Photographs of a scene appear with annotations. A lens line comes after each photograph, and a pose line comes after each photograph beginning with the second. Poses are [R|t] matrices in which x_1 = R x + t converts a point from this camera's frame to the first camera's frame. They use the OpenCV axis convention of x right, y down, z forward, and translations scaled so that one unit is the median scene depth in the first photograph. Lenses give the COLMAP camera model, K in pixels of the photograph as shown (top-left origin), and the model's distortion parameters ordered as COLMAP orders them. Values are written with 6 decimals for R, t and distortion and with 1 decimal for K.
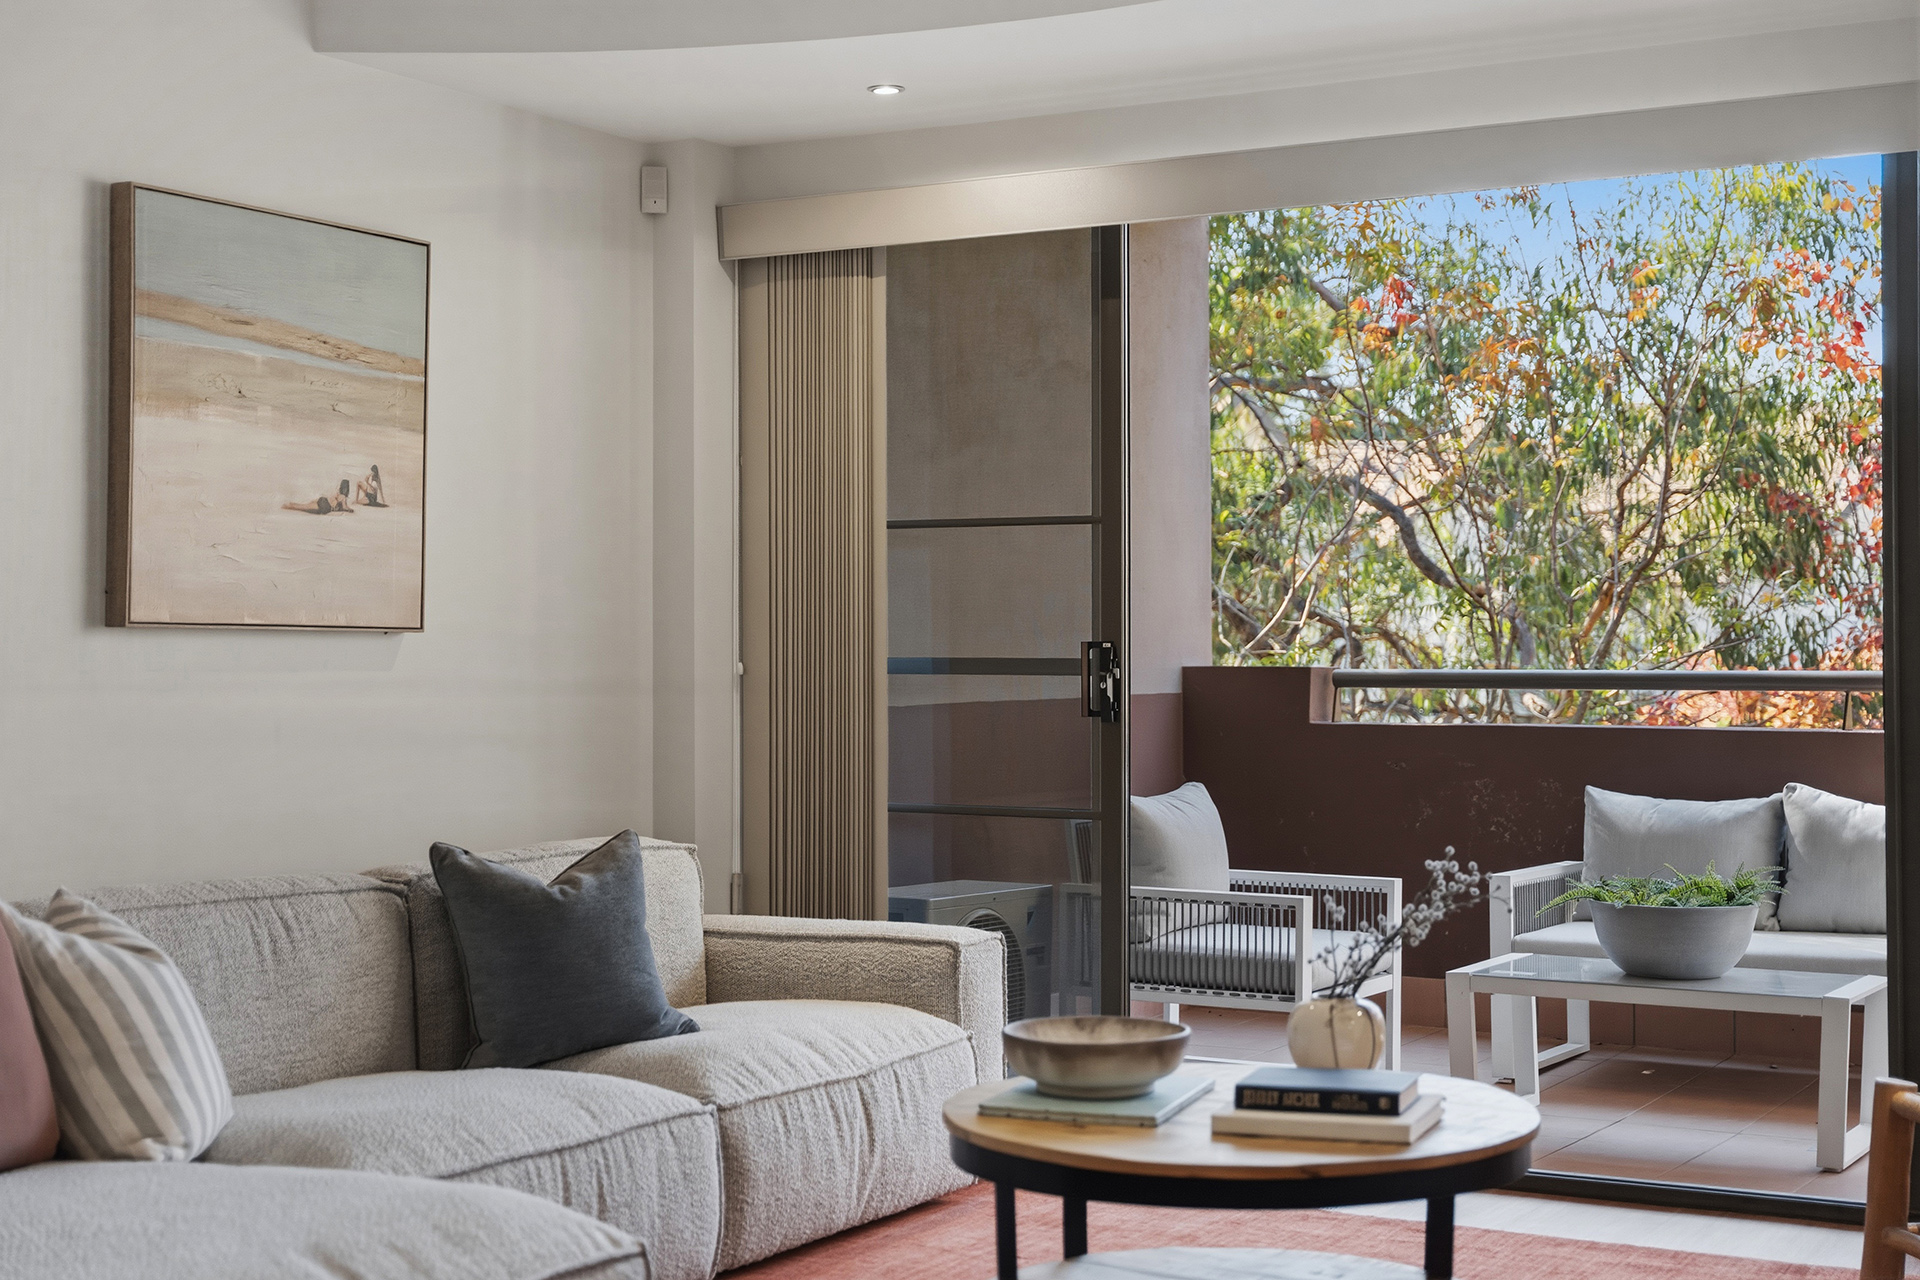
lens RADIAL K [[2685.2, 0, 946.6], [0, 2685.2, 629.7], [0, 0, 1]] dist [-0.030211, 0.000000]
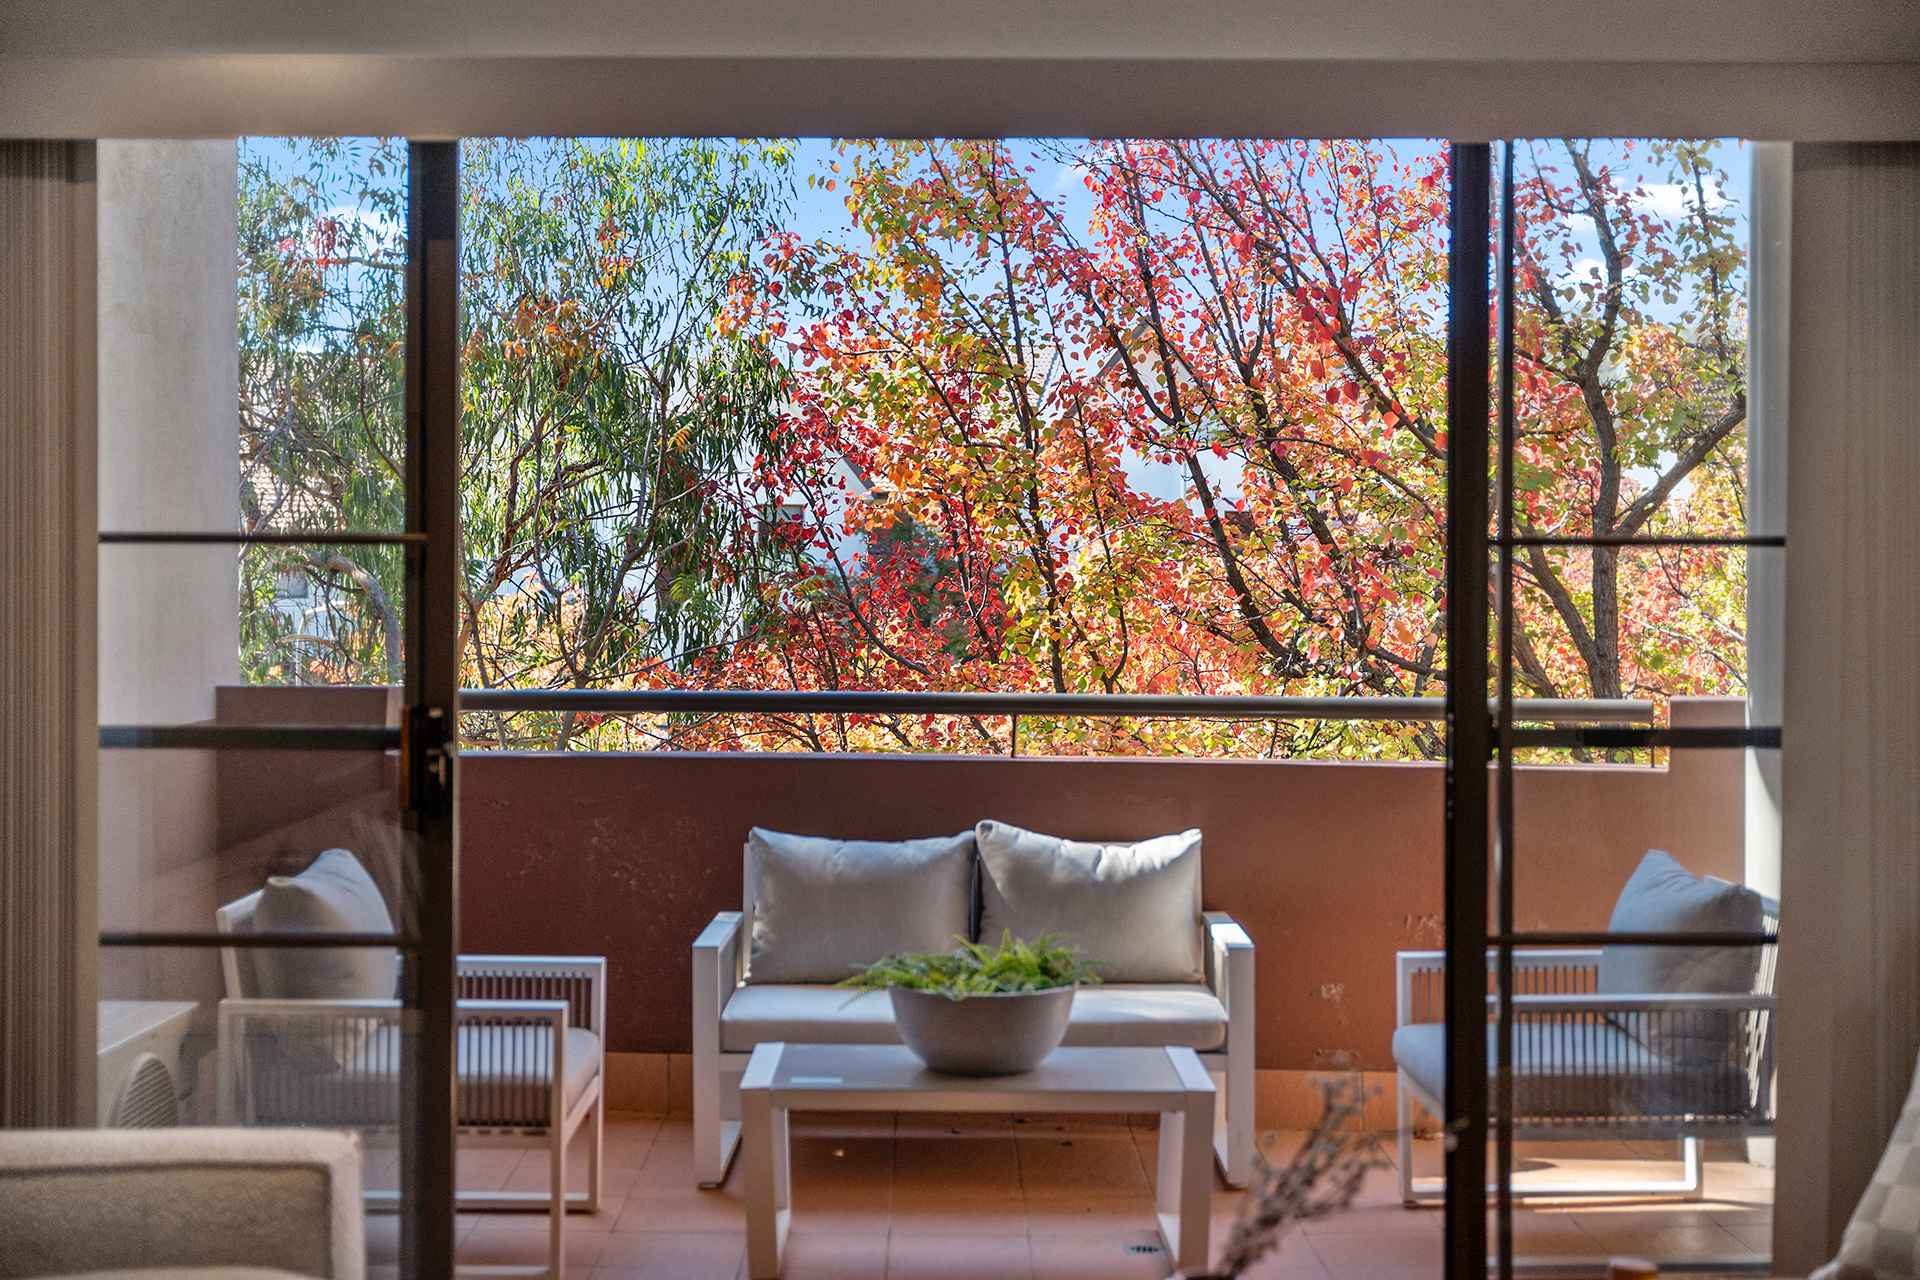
lens RADIAL K [[2604.6, 0, 952.5], [0, 2604.6, 641.8], [0, 0, 1]] dist [0.012174, 0.000000]
pose [[0.862409, -0.006149, 0.506175, -0.199882], [-0.008443, 0.999612, 0.026528, -0.037680], [-0.506142, -0.027152, 0.862023, 0.348700]]
